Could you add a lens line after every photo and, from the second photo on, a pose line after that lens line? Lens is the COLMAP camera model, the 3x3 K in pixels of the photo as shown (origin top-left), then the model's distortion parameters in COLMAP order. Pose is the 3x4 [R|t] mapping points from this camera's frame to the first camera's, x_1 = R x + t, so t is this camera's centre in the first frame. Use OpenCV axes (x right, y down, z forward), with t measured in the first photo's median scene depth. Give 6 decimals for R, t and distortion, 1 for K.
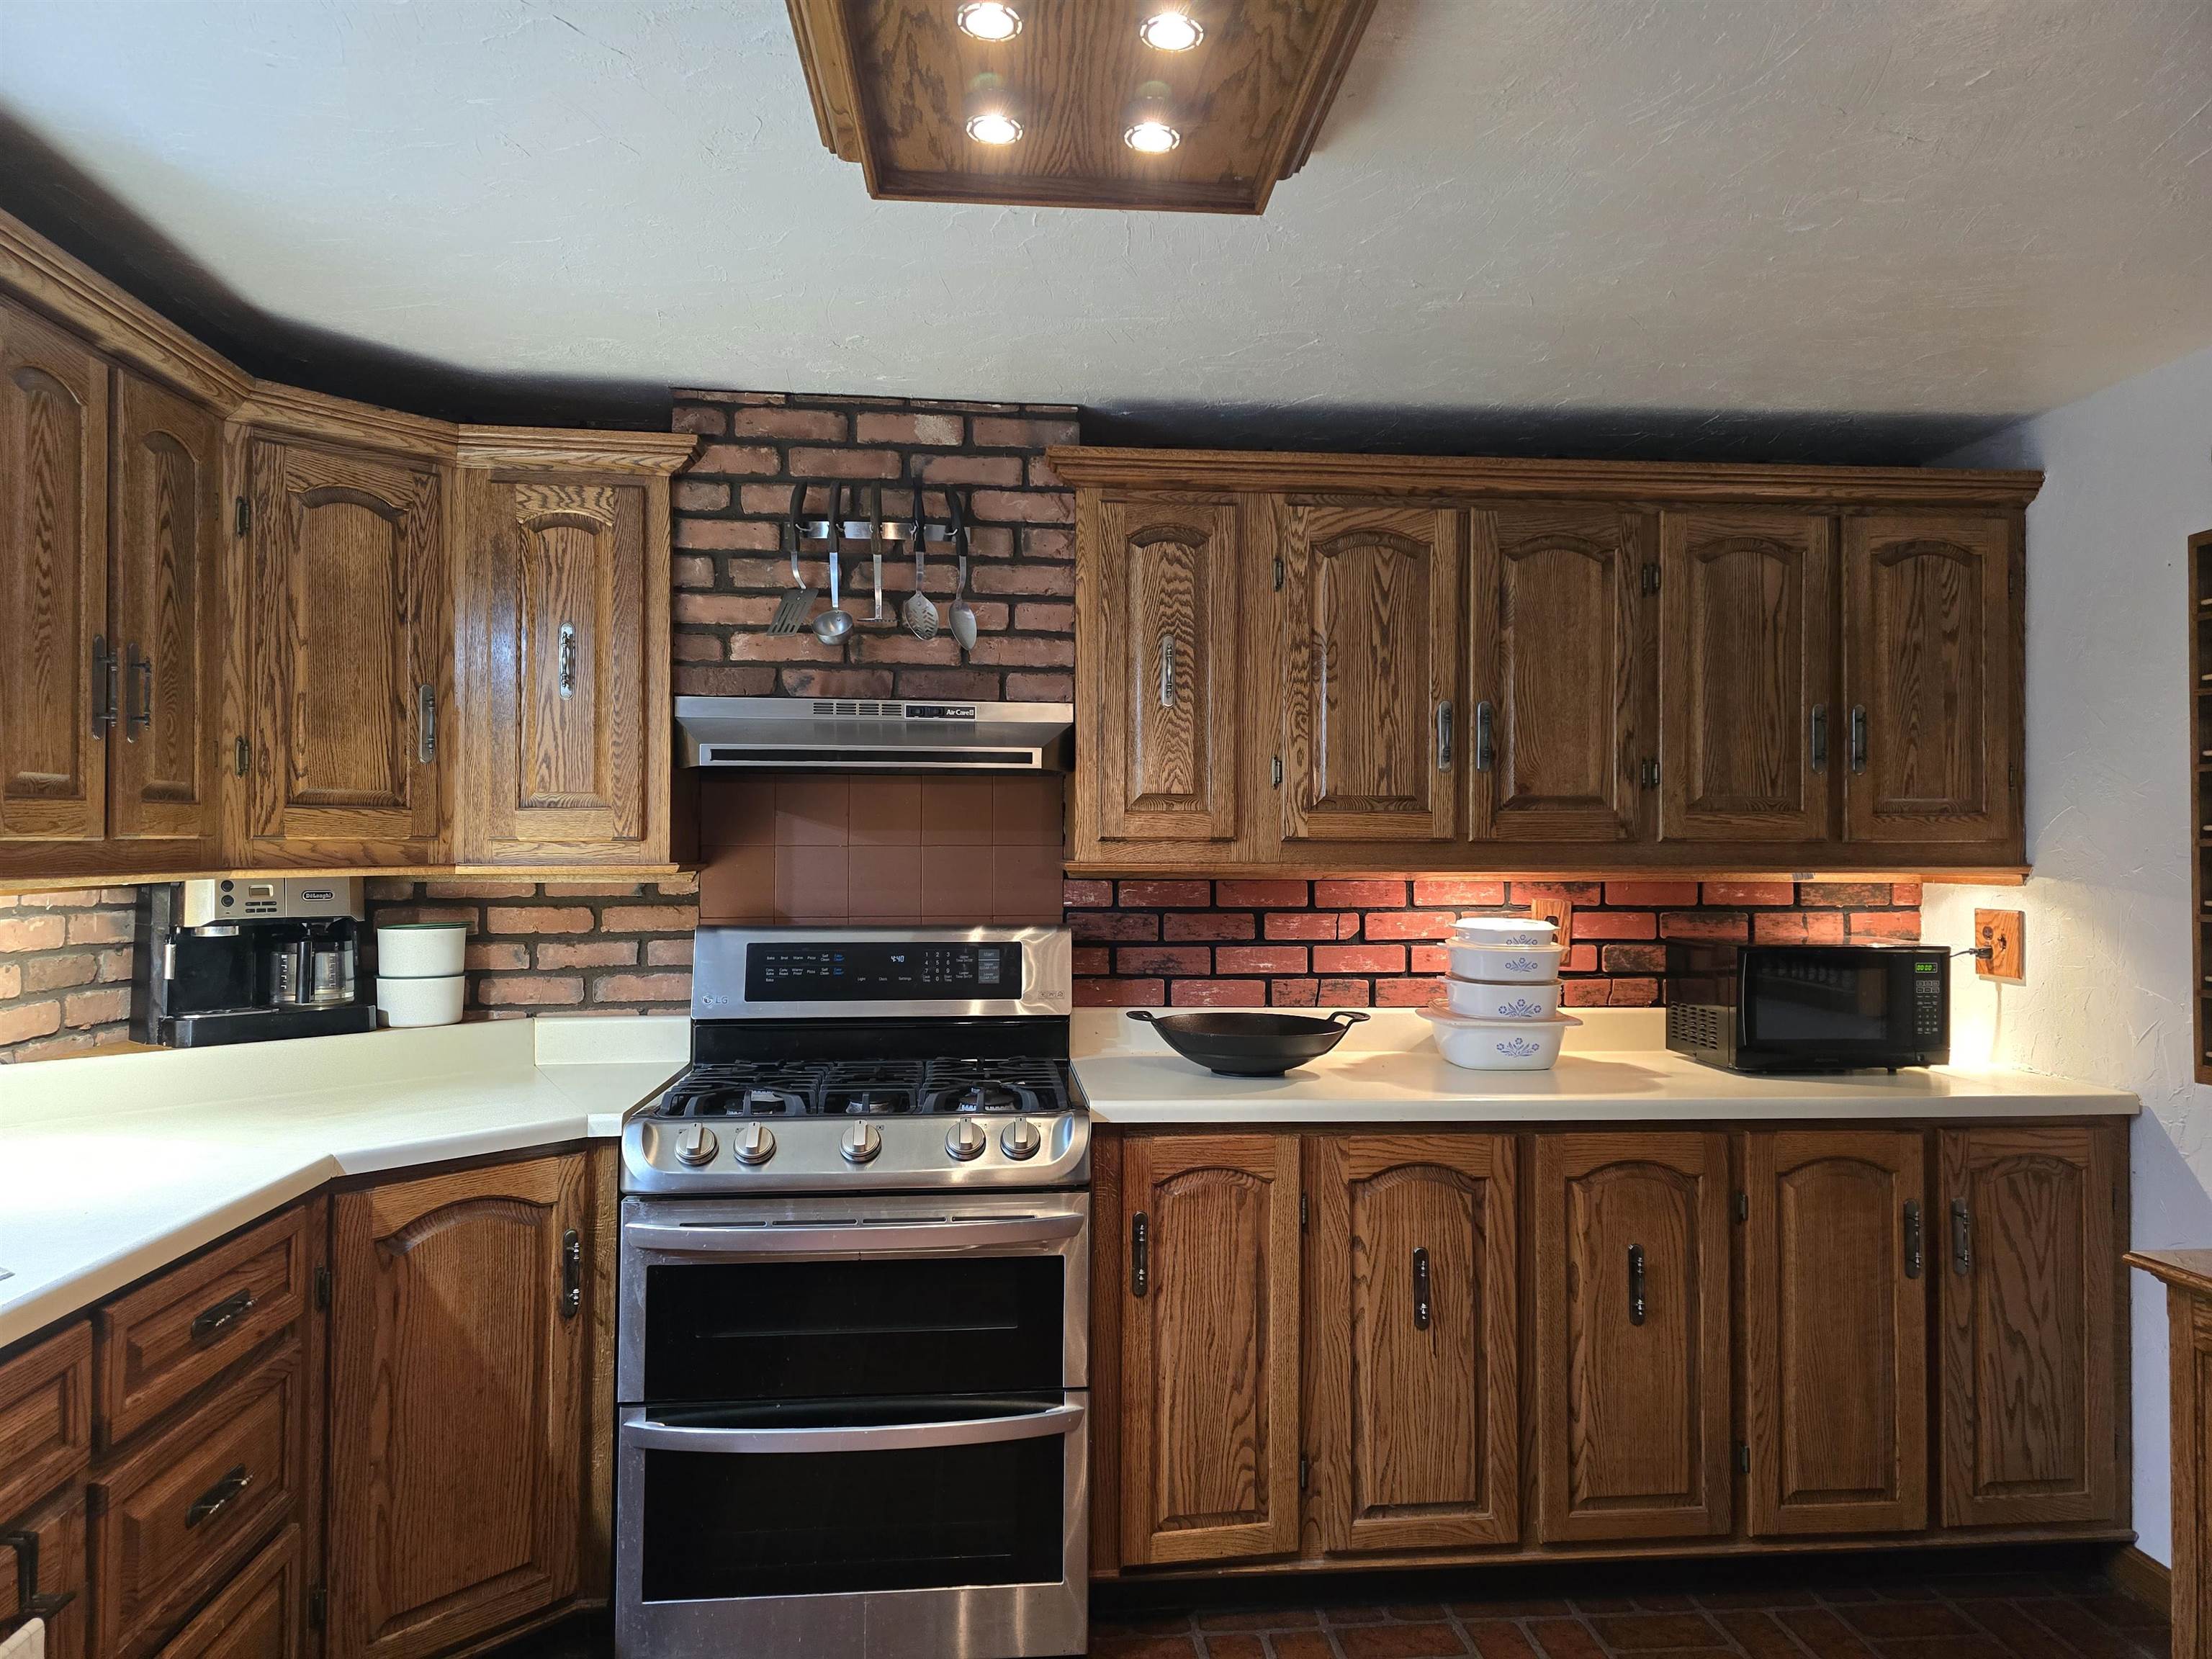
lens RADIAL K [[1483.3, 0, 1126.4], [0, 1483.3, 834.2], [0, 0, 1]] dist [0.068057, -0.057897]
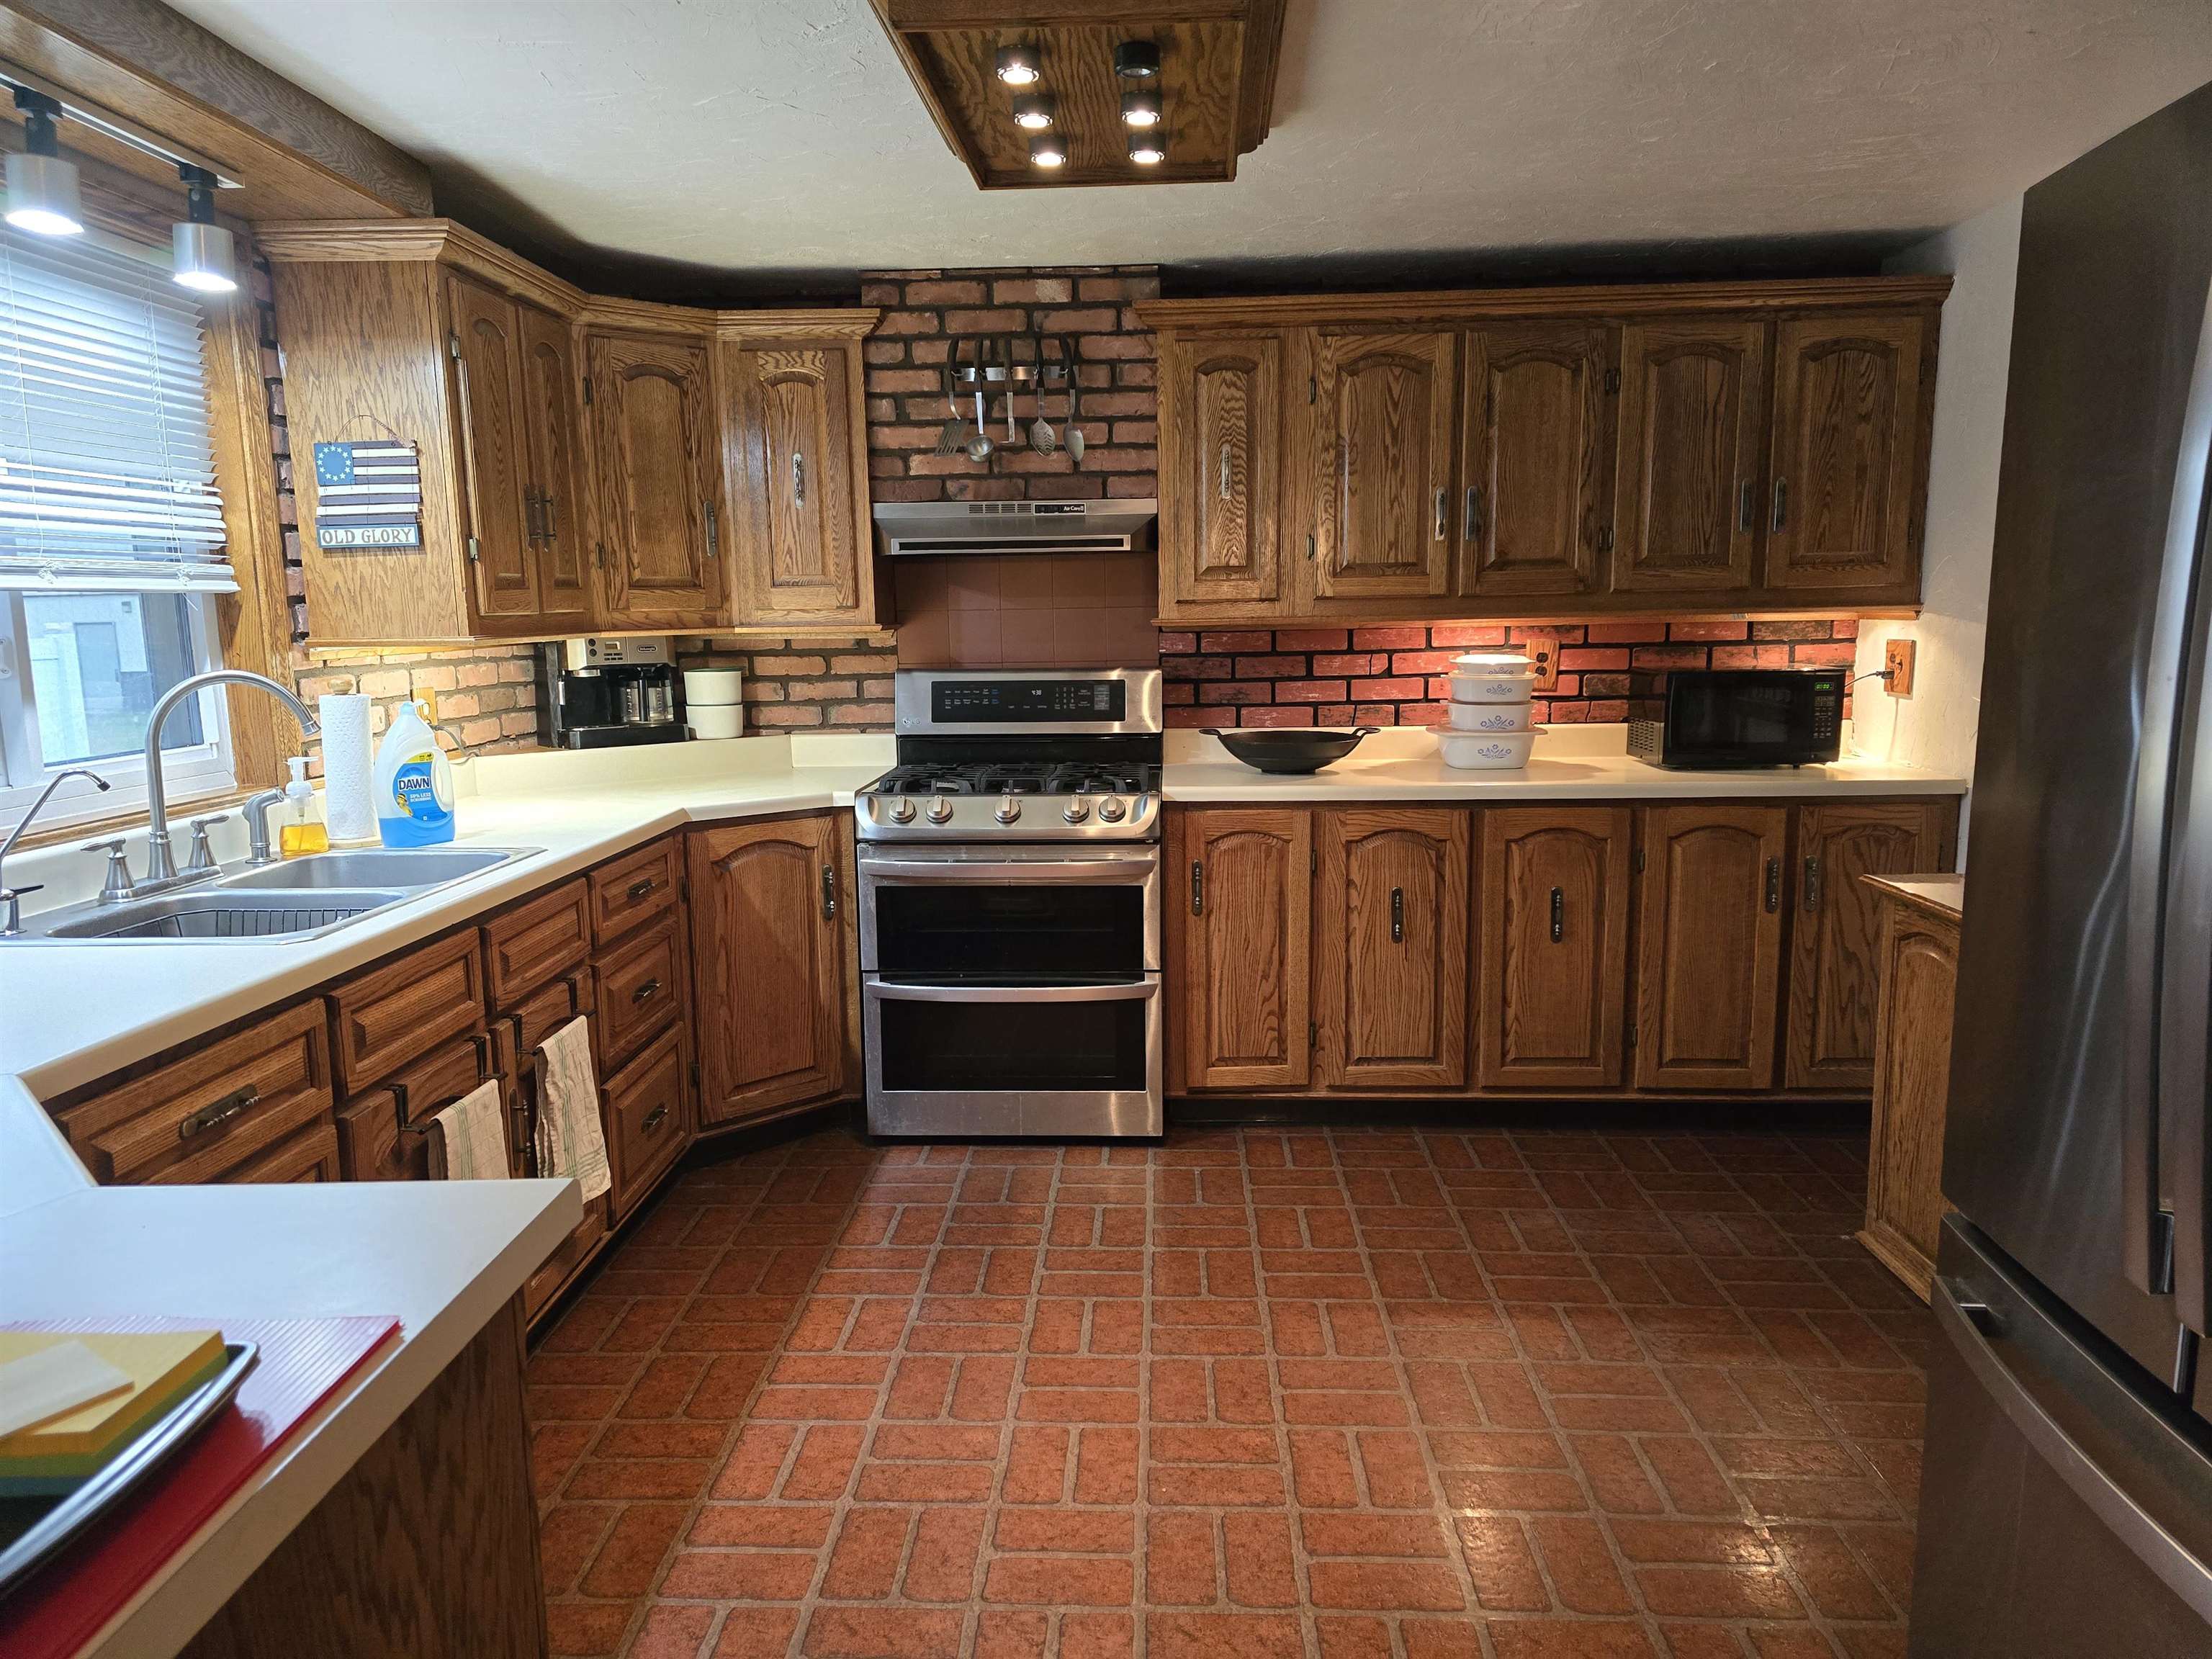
lens RADIAL K [[1483.3, 0, 1108.8], [0, 1483.3, 844.1], [0, 0, 1]] dist [0.068057, -0.057897]
pose [[0.989463, 0.004372, -0.144718, 0.124001], [0.020356, 0.985416, 0.168943, -0.008783], [0.143346, -0.170109, 0.974944, -0.397705]]
